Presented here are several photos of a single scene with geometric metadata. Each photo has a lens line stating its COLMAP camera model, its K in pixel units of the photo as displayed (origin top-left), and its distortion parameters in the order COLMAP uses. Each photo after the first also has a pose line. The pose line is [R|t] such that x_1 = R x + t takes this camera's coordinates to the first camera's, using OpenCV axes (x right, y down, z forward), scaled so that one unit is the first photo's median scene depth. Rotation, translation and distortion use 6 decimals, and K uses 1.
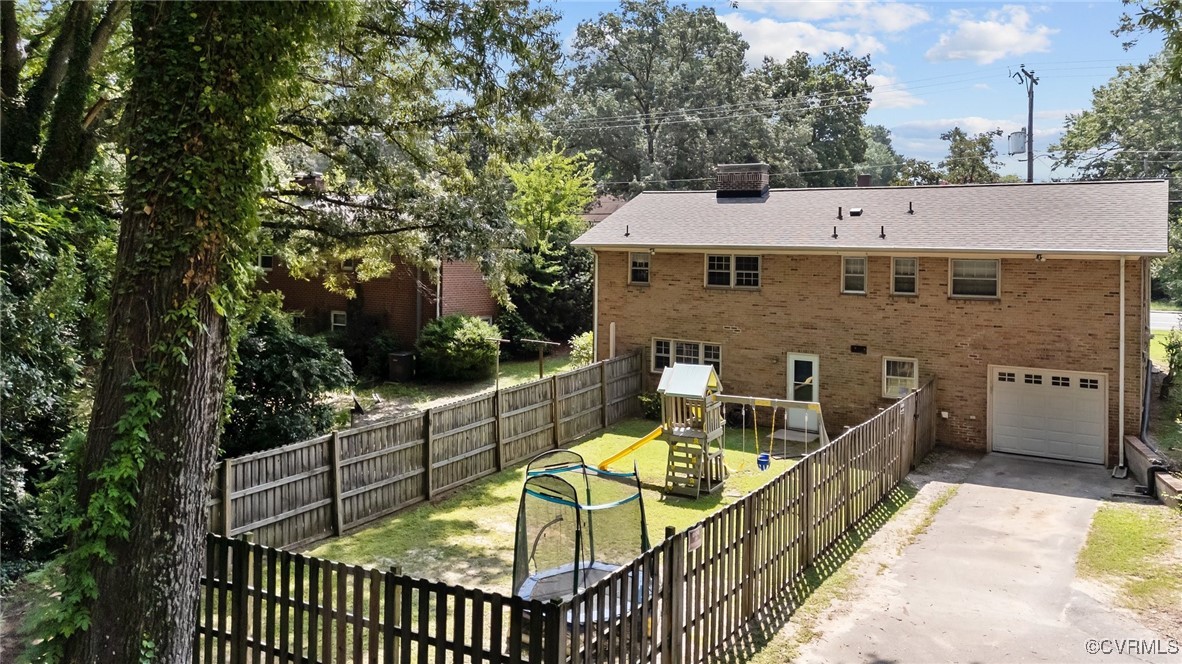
lens RADIAL K [[857.0, 0, 585.4], [0, 857.0, 243.7], [0, 0, 1]] dist [0.079335, -0.093921]
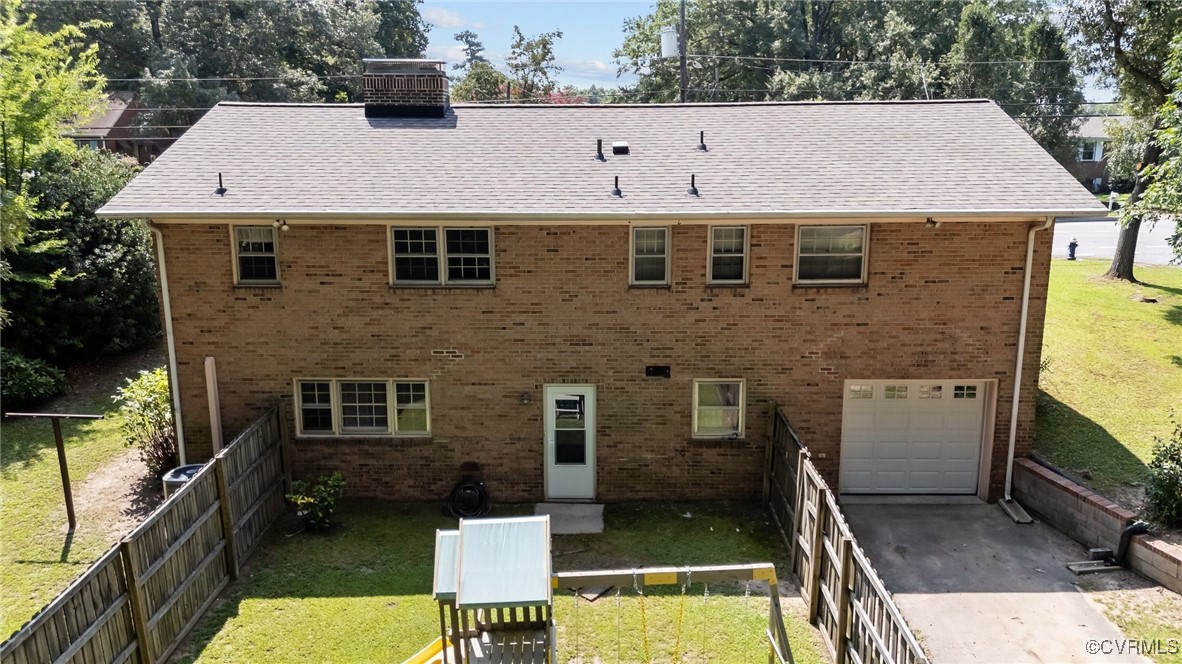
lens RADIAL K [[857.0, 0, 588.2], [0, 857.0, 326.0], [0, 0, 1]] dist [0.079335, -0.093921]
pose [[0.854230, -0.121988, 0.505381, -0.041933], [0.016631, 0.977997, 0.207957, -0.041039], [-0.519629, -0.169238, 0.837463, 0.476012]]
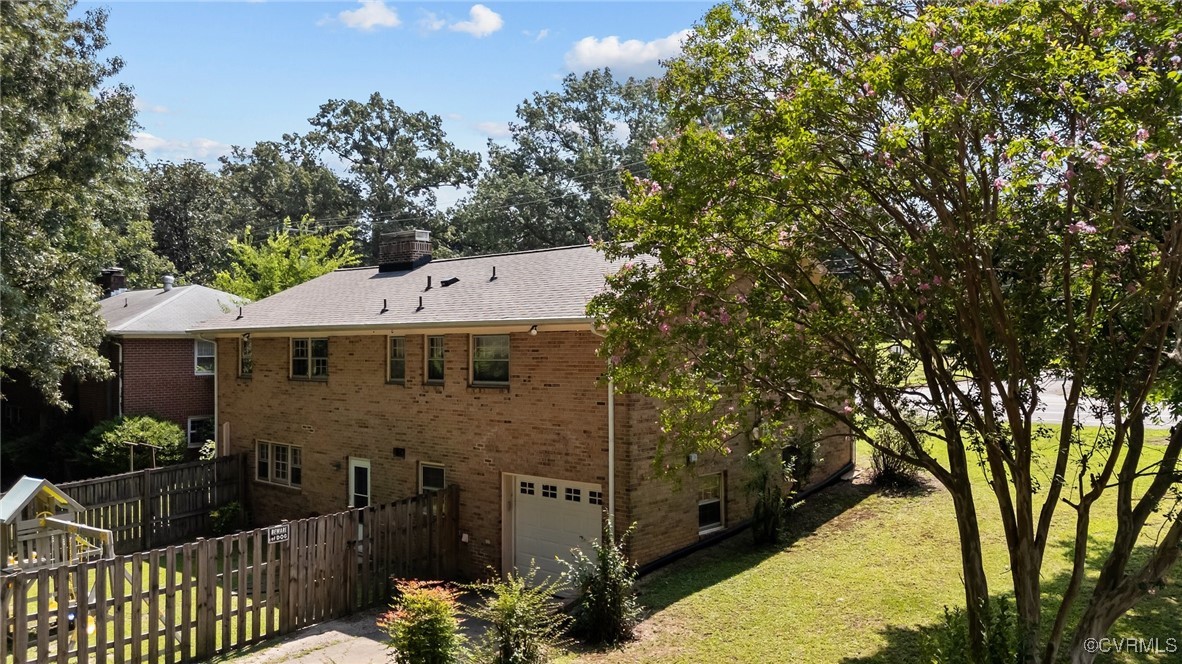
lens RADIAL K [[857.0, 0, 584.9], [0, 857.0, 321.2], [0, 0, 1]] dist [0.079335, -0.093921]
pose [[0.990839, -0.022893, -0.133091, 0.561387], [0.019877, 0.999516, -0.023944, 0.022876], [0.133575, 0.021080, 0.990815, 0.226067]]
